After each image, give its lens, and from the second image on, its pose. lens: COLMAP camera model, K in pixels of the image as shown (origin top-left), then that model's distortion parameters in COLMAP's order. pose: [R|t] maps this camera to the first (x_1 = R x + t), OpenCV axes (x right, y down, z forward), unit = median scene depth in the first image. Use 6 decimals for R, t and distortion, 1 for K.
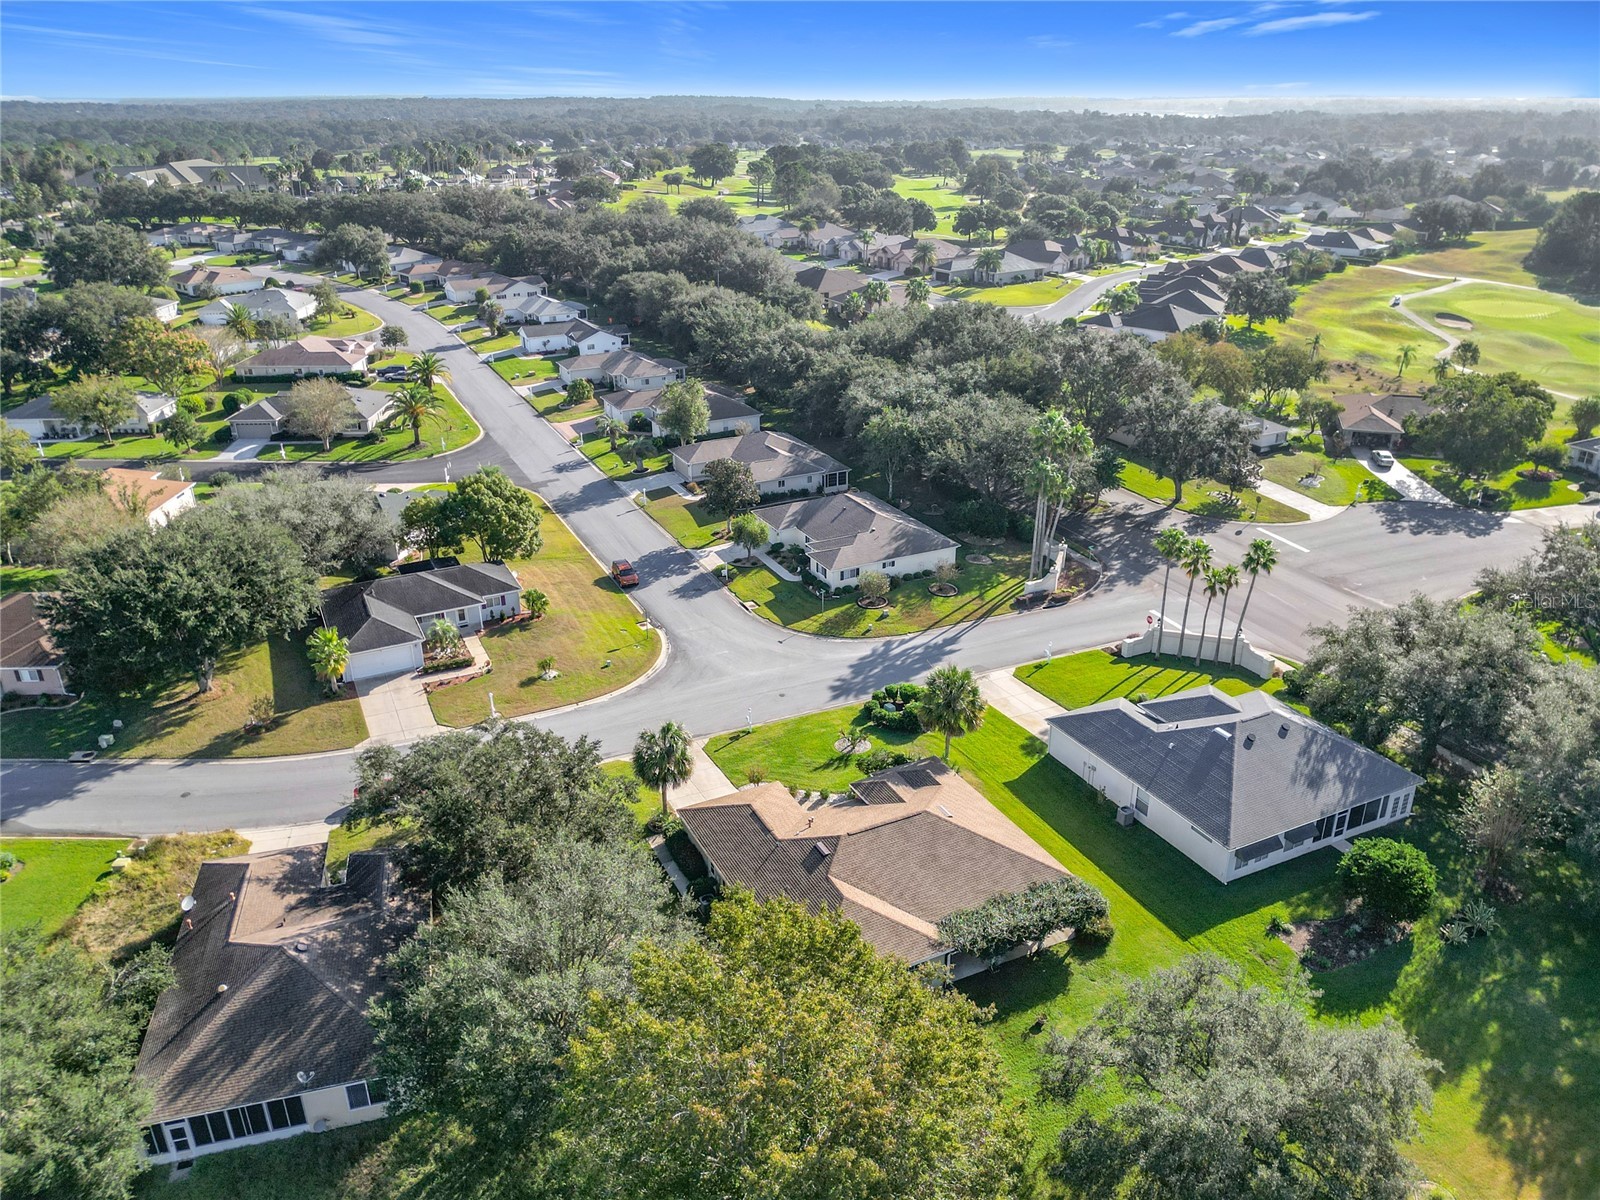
lens RADIAL K [[1133.0, 0, 792.4], [0, 1133.0, 627.7], [0, 0, 1]] dist [0.075012, -0.112512]
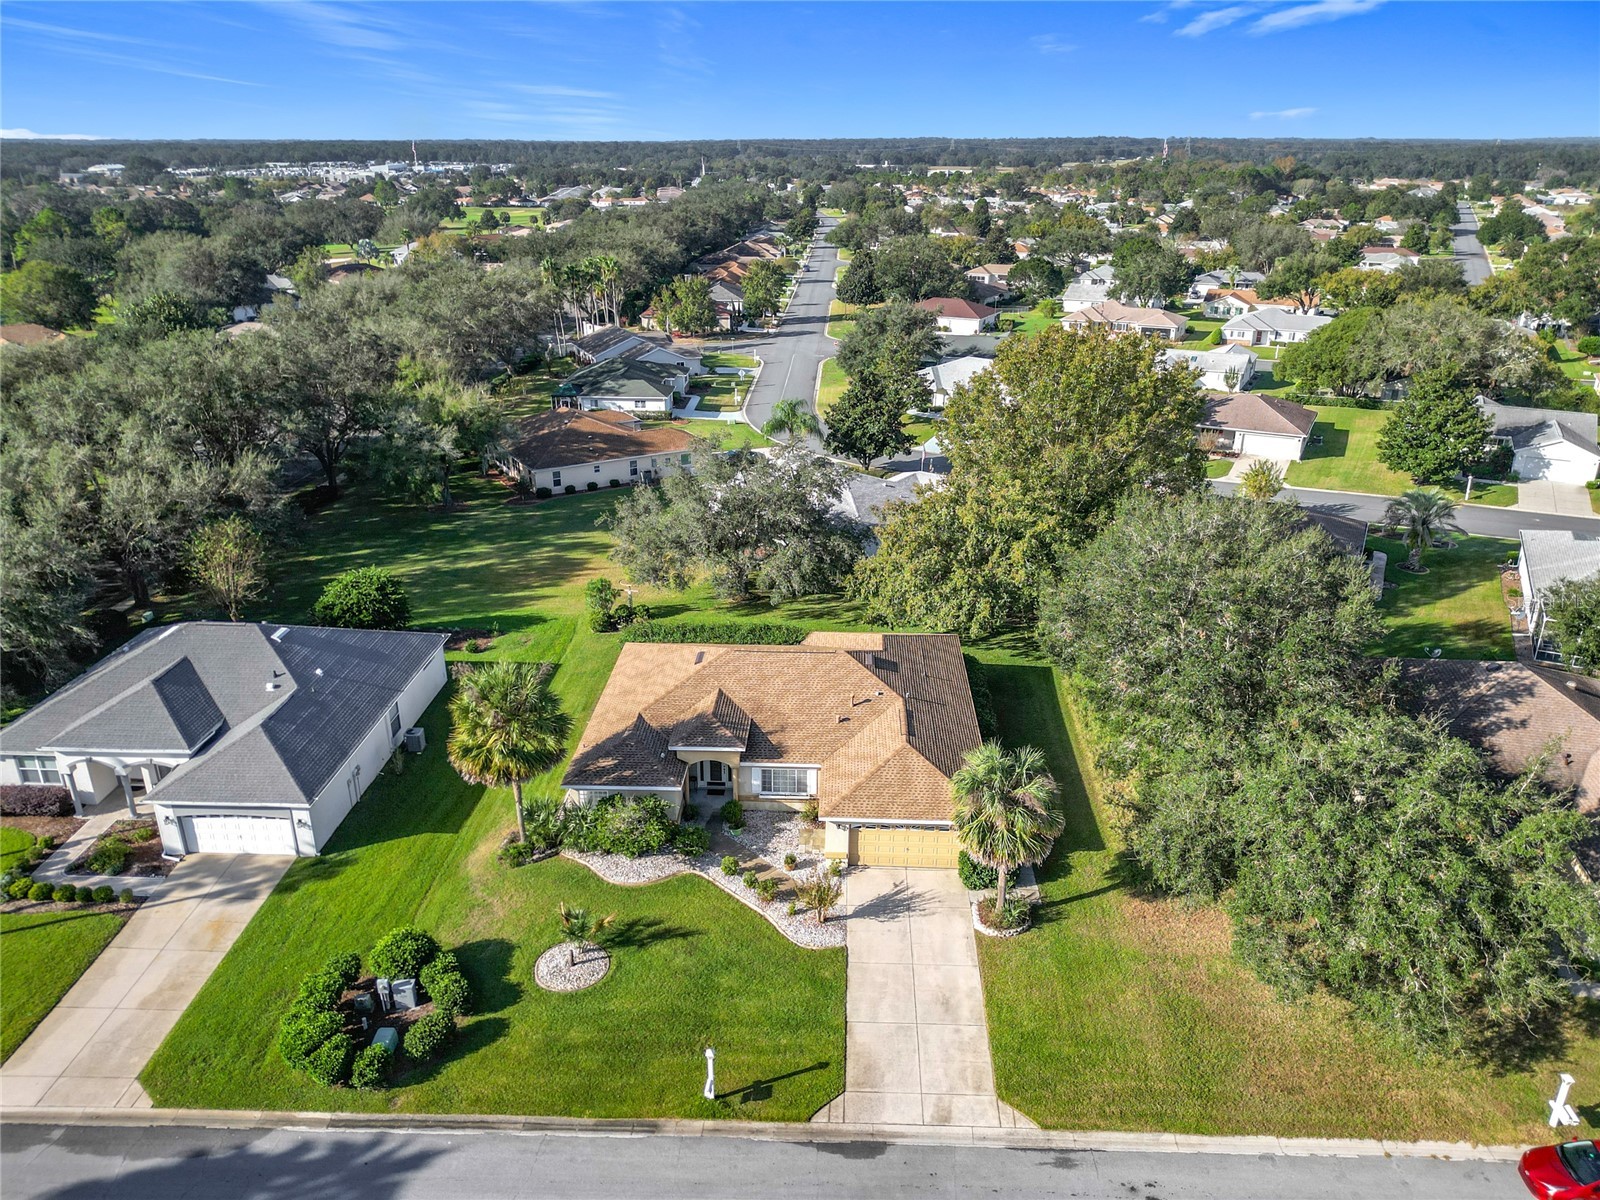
lens RADIAL K [[1127.5, 0, 787.4], [0, 1127.5, 600.2], [0, 0, 1]] dist [0.075723, -0.088721]
pose [[-0.872721, -0.172299, 0.456805, -0.166433], [0.217960, 0.699738, 0.680339, -0.236913], [-0.436865, 0.693311, -0.573121, 0.831228]]
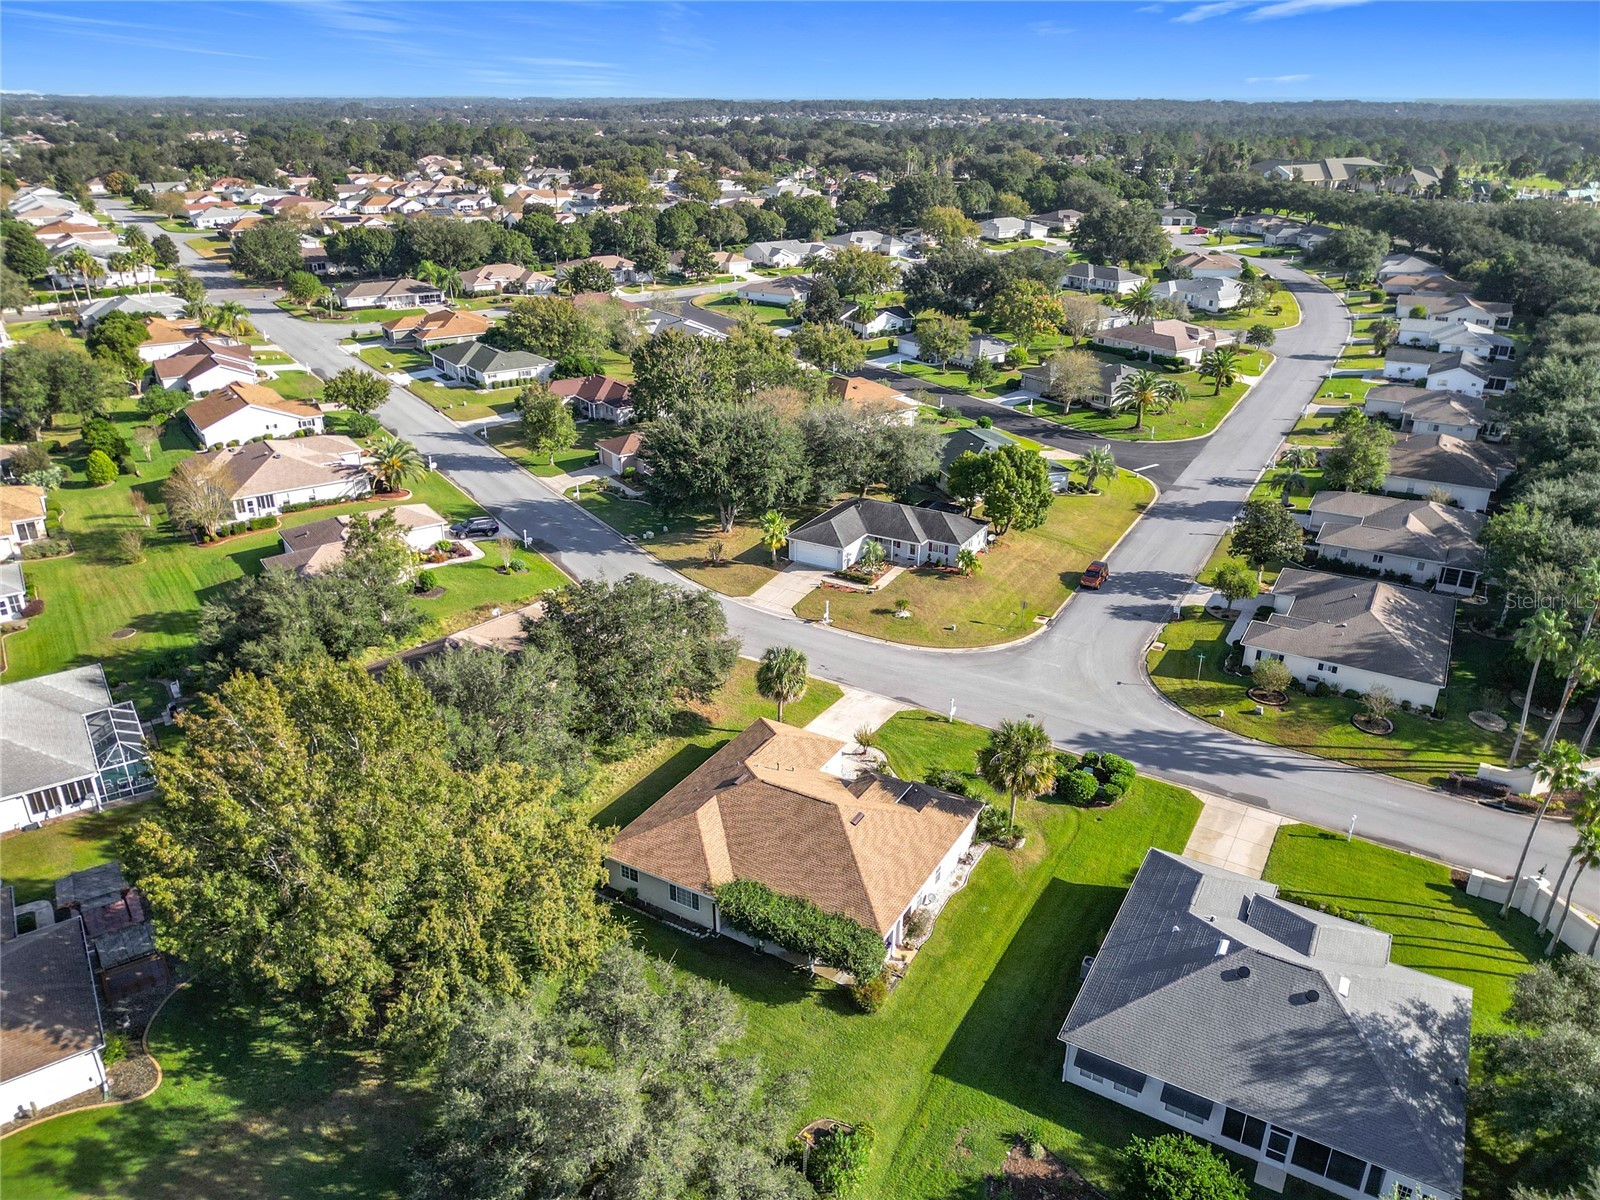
lens RADIAL K [[1118.8, 0, 794.9], [0, 1118.8, 624.4], [0, 0, 1]] dist [0.069631, -0.092817]
pose [[0.551331, 0.362796, -0.751274, 0.460502], [-0.361451, 0.915469, 0.176832, -0.087191], [0.751922, 0.174055, 0.635860, 0.182030]]
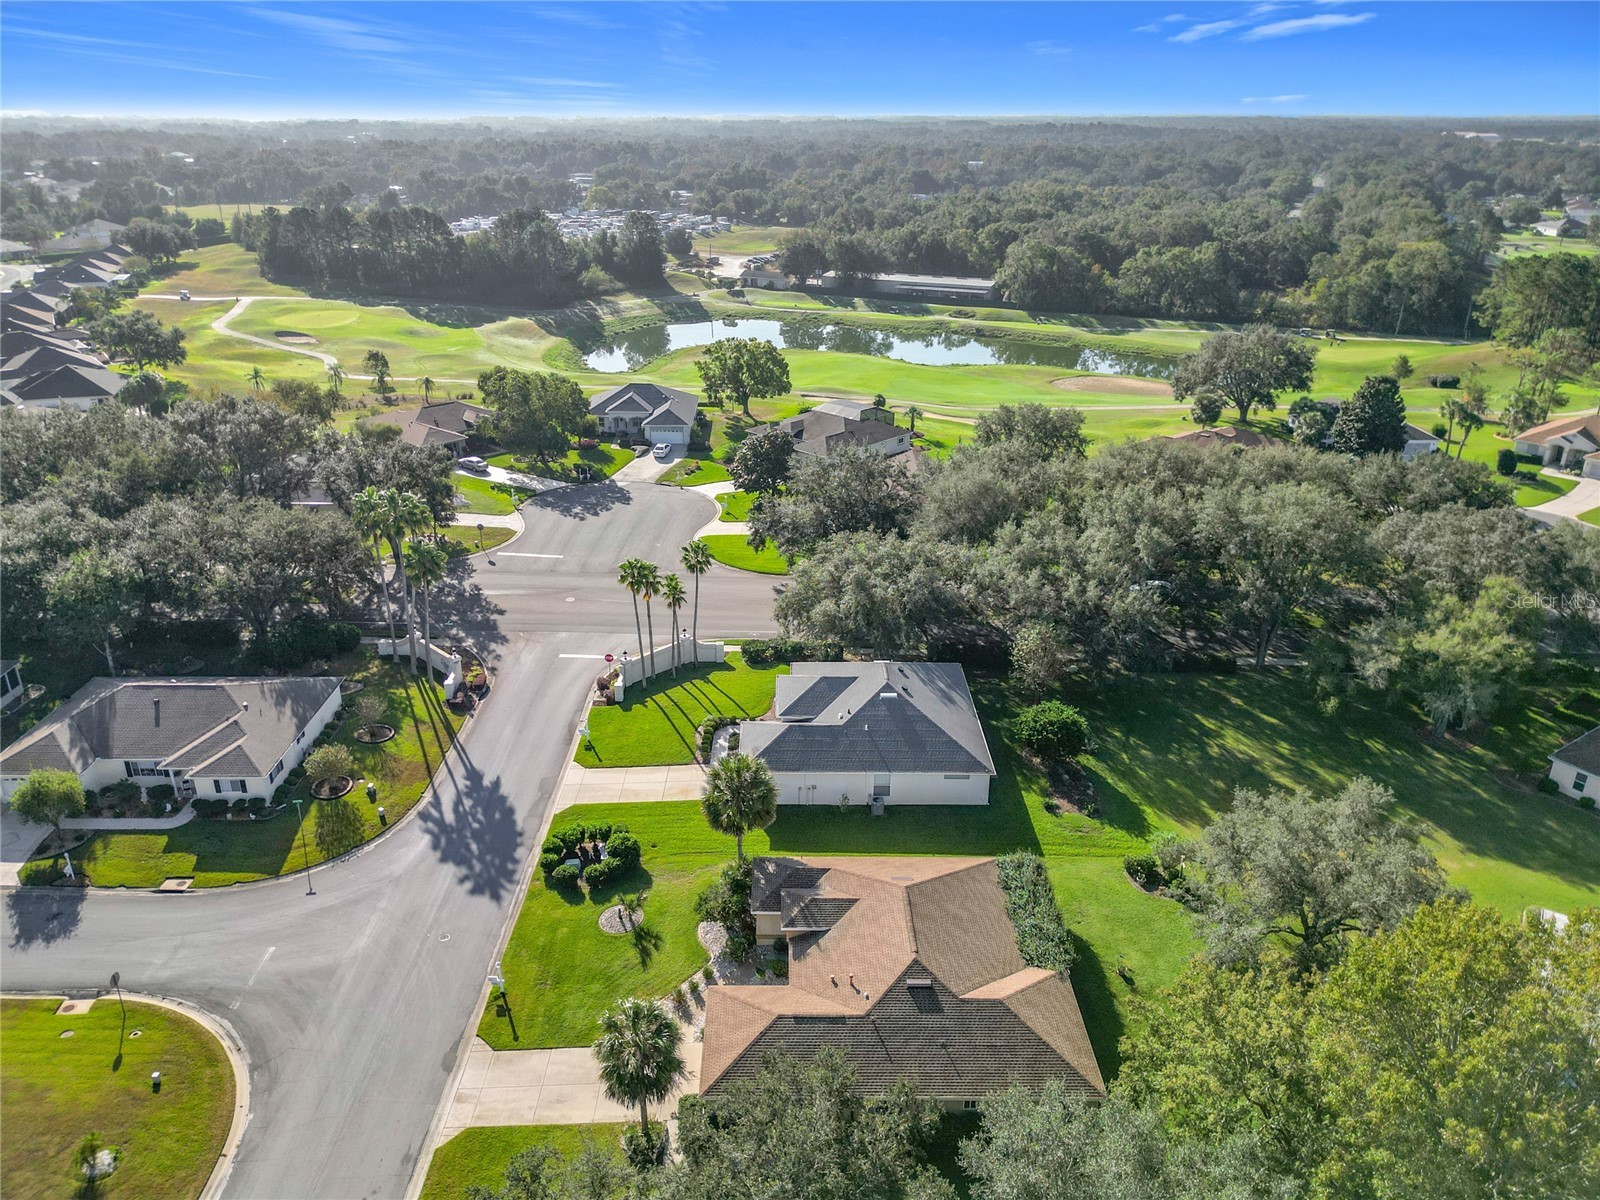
lens RADIAL K [[1132.4, 0, 795.7], [0, 1132.4, 620.2], [0, 0, 1]] dist [0.068085, -0.083421]
pose [[0.434190, -0.355362, 0.827766, -0.353726], [0.374497, 0.906938, 0.192914, -0.143068], [-0.819287, 0.226235, 0.526865, 0.315691]]
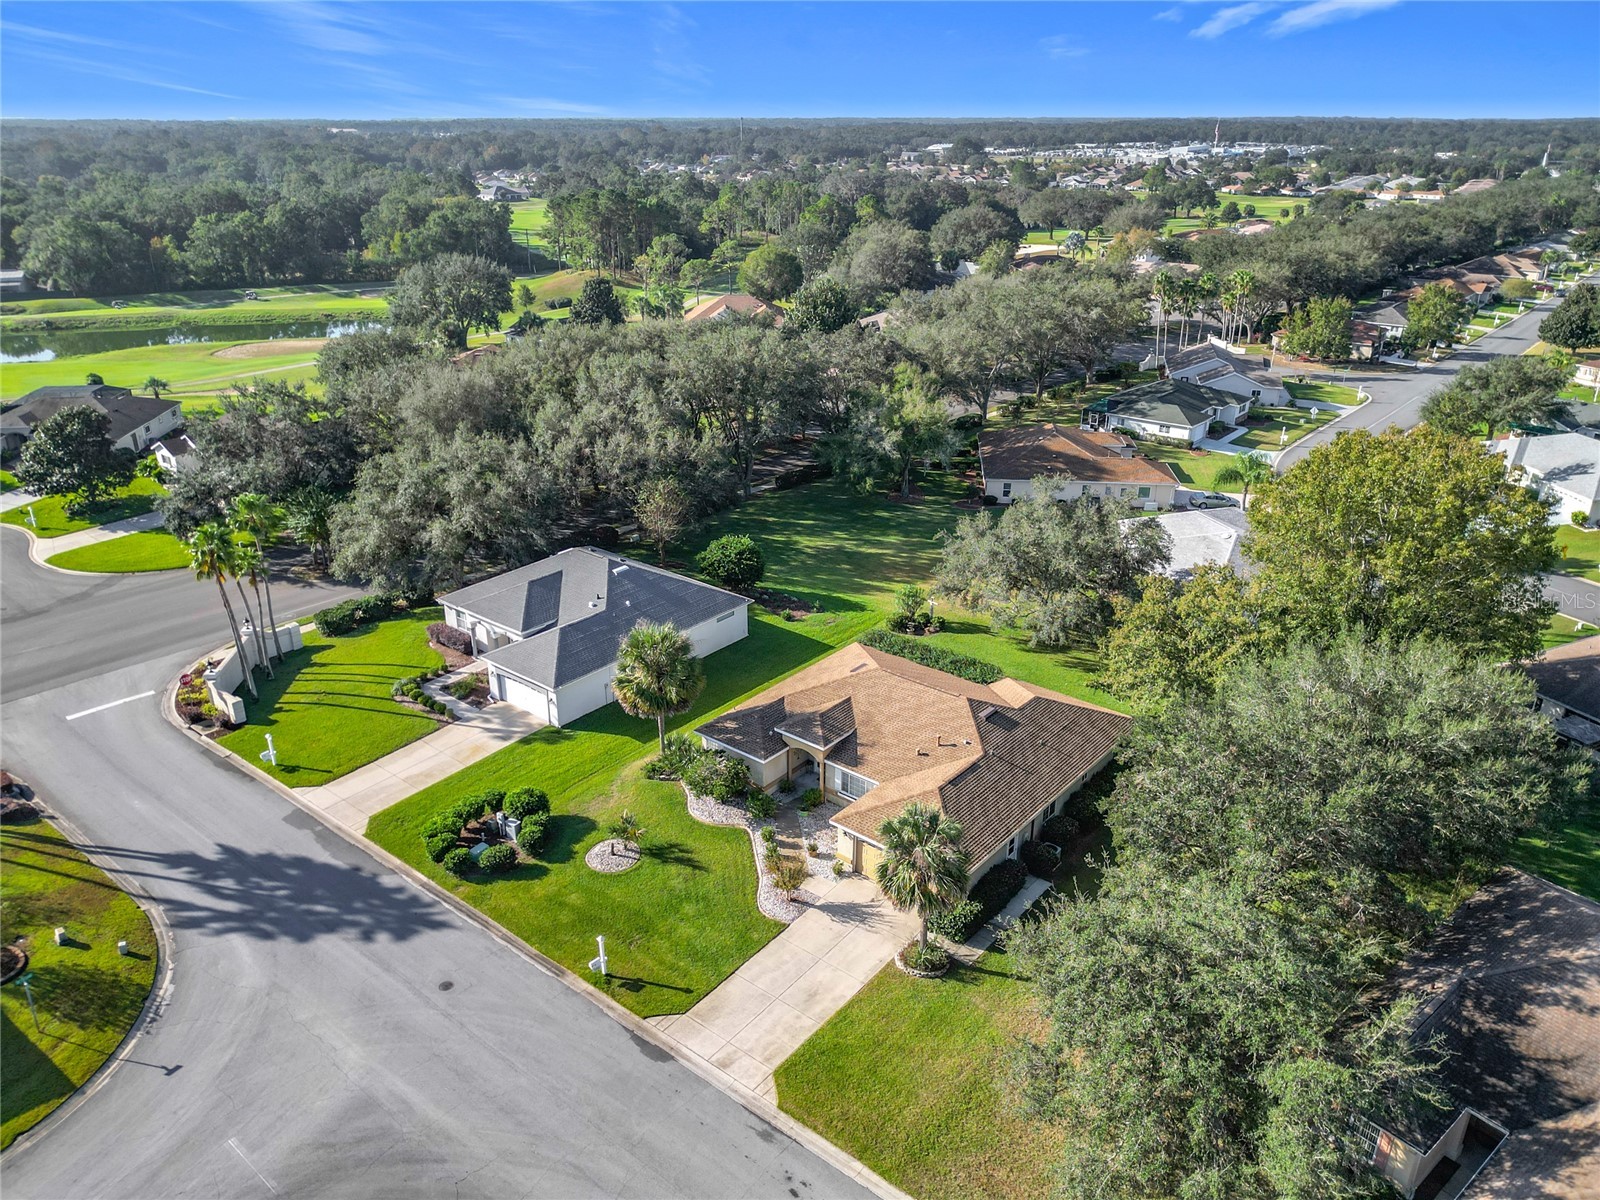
lens RADIAL K [[1118.8, 0, 794.9], [0, 1118.8, 624.4], [0, 0, 1]] dist [0.069631, -0.092817]
pose [[-0.406958, -0.365302, 0.837221, -0.358056], [0.393427, 0.757084, 0.521573, -0.218075], [-0.824379, 0.541644, -0.164382, 0.695809]]
